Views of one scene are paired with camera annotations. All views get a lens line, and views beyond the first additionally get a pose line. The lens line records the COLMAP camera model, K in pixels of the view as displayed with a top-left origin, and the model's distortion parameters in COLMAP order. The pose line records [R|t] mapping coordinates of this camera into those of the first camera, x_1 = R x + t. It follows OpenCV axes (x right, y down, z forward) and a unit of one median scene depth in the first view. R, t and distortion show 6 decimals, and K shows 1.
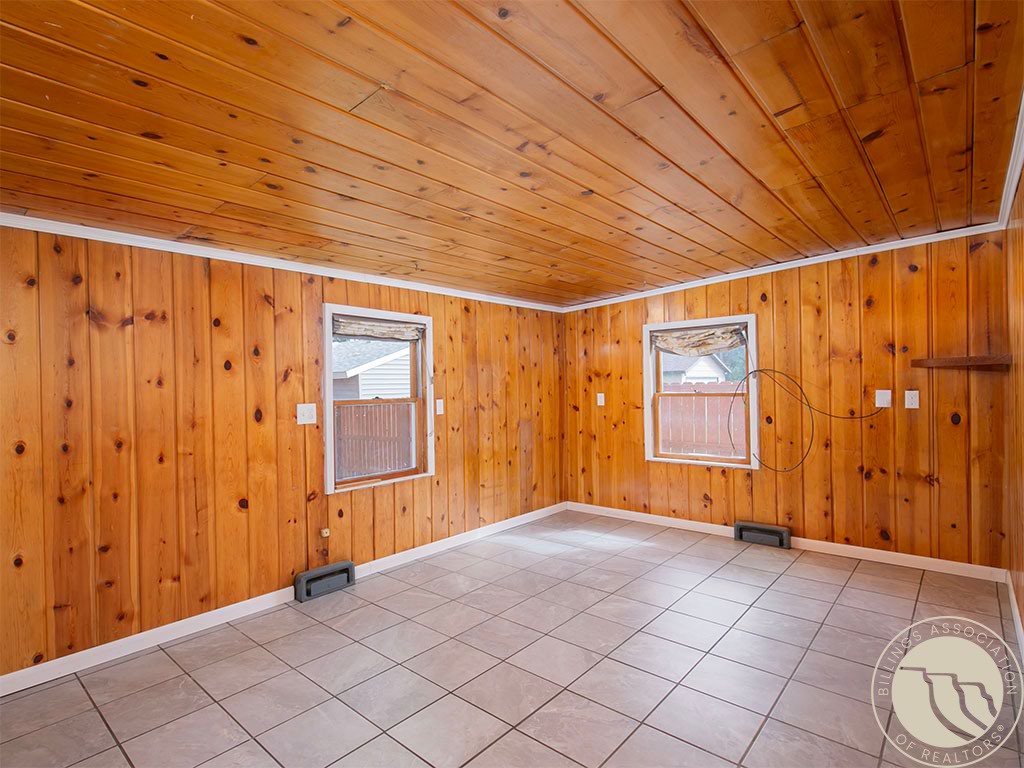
lens RADIAL K [[564.5, 0, 511.4], [0, 564.5, 386.2], [0, 0, 1]] dist [-0.025953, 0.000947]
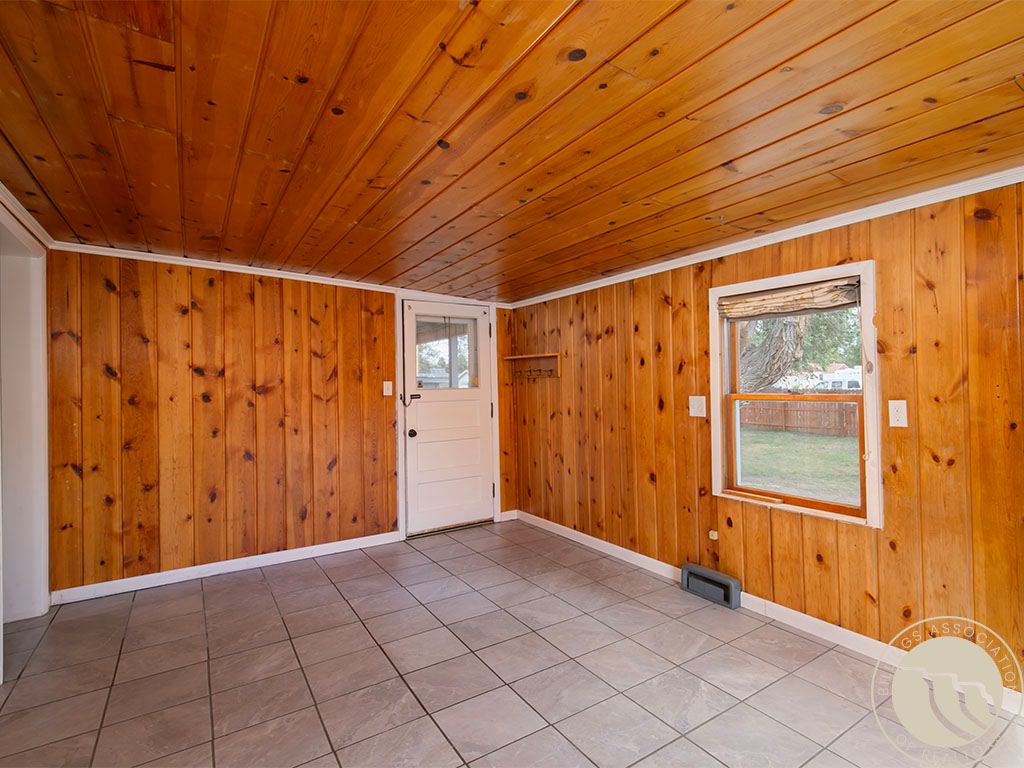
lens RADIAL K [[509.6, 0, 511.8], [0, 509.6, 376.5], [0, 0, 1]] dist [-0.001625, -0.000169]
pose [[-0.317262, 0.010353, -0.948281, 0.590967], [0.022575, 0.999739, 0.003362, -0.013538], [0.948069, -0.020341, -0.317413, 0.983187]]
